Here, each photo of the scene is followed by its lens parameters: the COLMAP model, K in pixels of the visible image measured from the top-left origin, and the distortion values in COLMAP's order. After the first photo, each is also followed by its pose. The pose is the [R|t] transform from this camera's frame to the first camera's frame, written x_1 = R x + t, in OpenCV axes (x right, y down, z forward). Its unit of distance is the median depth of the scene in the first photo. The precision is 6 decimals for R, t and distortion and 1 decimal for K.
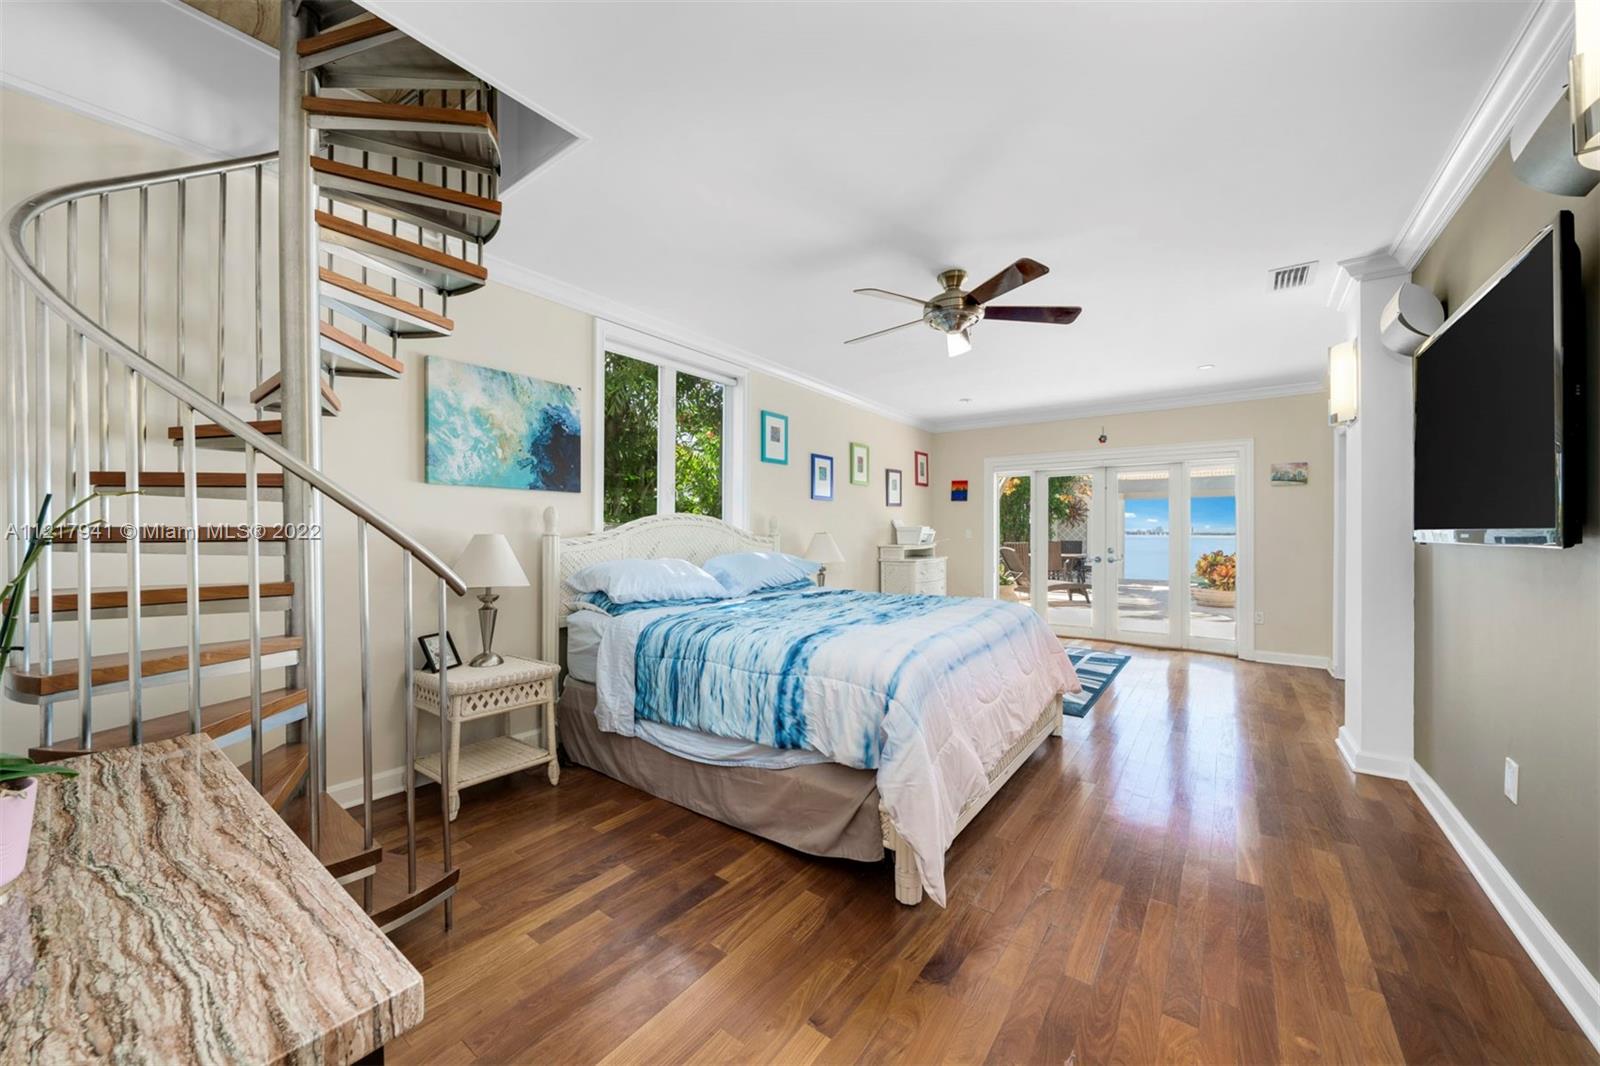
lens RADIAL K [[594.2, 0, 800.0], [0, 594.2, 533.0], [0, 0, 1]] dist [0.000296, 0.000069]
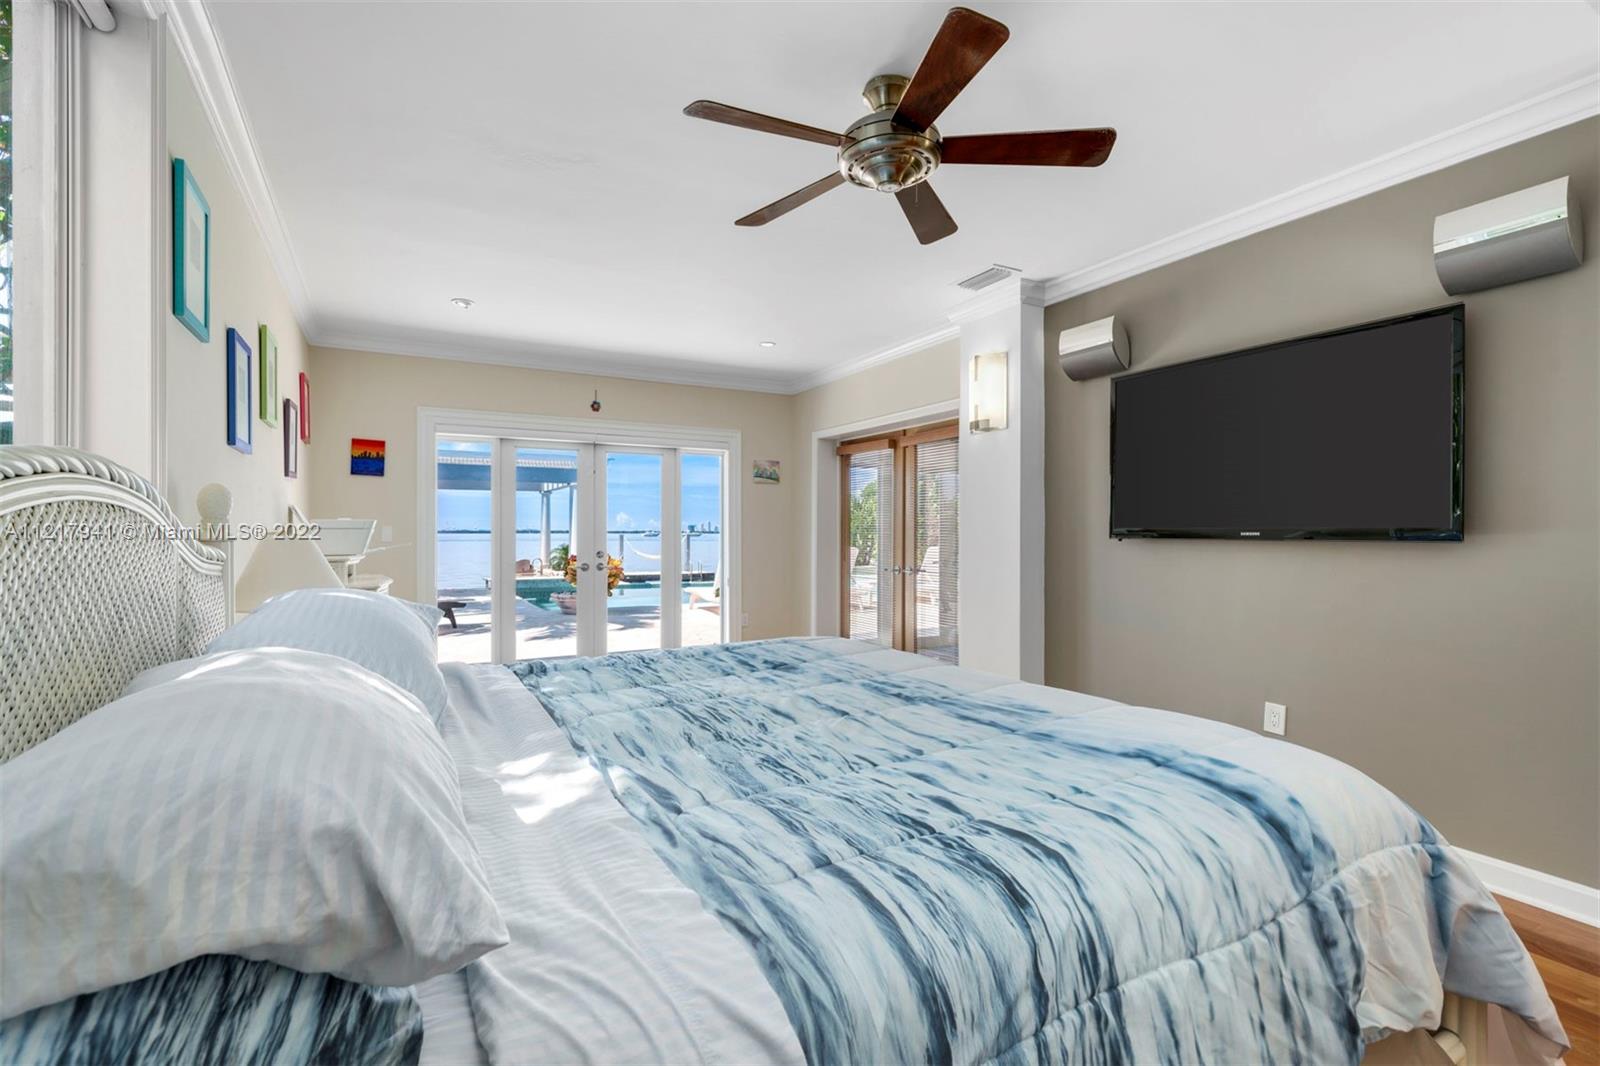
lens RADIAL K [[716.4, 0, 800.0], [0, 716.4, 533.0], [0, 0, 1]] dist [0.000300, 0.000106]
pose [[0.423252, -0.003587, 0.906005, -0.235918], [0.001076, 0.999993, 0.003457, -0.000696], [-0.906011, -0.000488, 0.423253, 0.440323]]
